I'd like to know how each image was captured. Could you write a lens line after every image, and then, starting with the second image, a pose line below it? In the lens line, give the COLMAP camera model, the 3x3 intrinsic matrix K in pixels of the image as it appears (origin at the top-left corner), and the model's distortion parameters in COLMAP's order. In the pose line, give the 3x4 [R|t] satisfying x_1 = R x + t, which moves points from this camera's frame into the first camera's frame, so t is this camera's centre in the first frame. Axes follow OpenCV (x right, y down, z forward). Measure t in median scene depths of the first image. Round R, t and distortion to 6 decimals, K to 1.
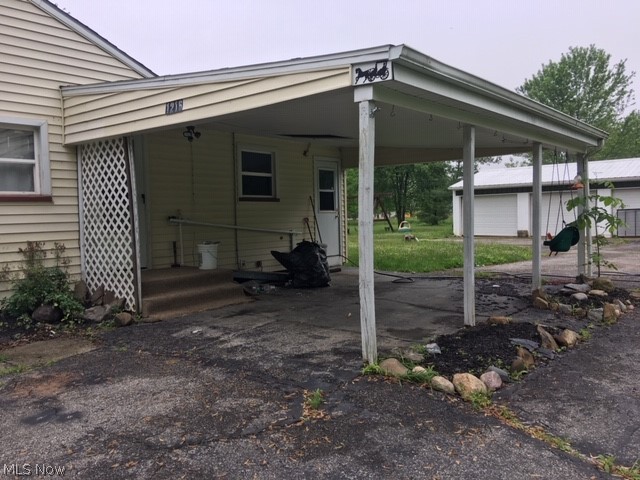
lens RADIAL K [[539.6, 0, 320.0], [0, 539.6, 240.0], [0, 0, 1]] dist [0.119607, -0.165799]
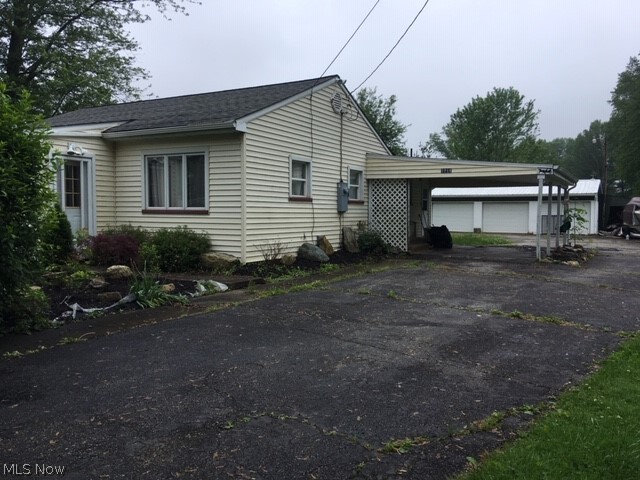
lens RADIAL K [[539.6, 0, 320.0], [0, 539.6, 240.0], [0, 0, 1]] dist [0.119607, -0.165799]
pose [[0.983739, 0.024458, 0.177928, -0.422314], [-0.024990, 0.999687, 0.000746, 0.033396], [-0.177855, -0.005180, 0.984043, -0.471075]]
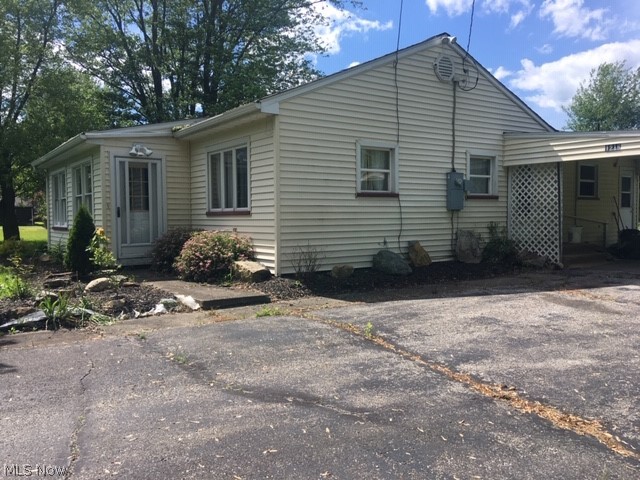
lens RADIAL K [[539.6, 0, 320.0], [0, 539.6, 240.0], [0, 0, 1]] dist [0.119607, -0.165799]
pose [[0.963686, 0.030282, -0.265314, -0.225524], [-0.029836, 0.999538, 0.005714, 0.026124], [0.265365, 0.002409, 0.964145, -0.325095]]
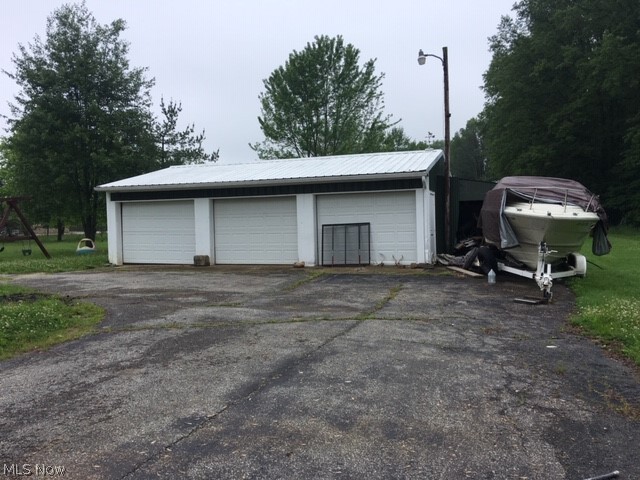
lens RADIAL K [[539.6, 0, 320.0], [0, 539.6, 240.0], [0, 0, 1]] dist [0.119607, -0.165799]
pose [[0.938768, -0.006538, 0.344489, 0.423866], [0.014369, 0.999693, -0.020184, -0.032171], [-0.344251, 0.023898, 0.938574, 0.523223]]
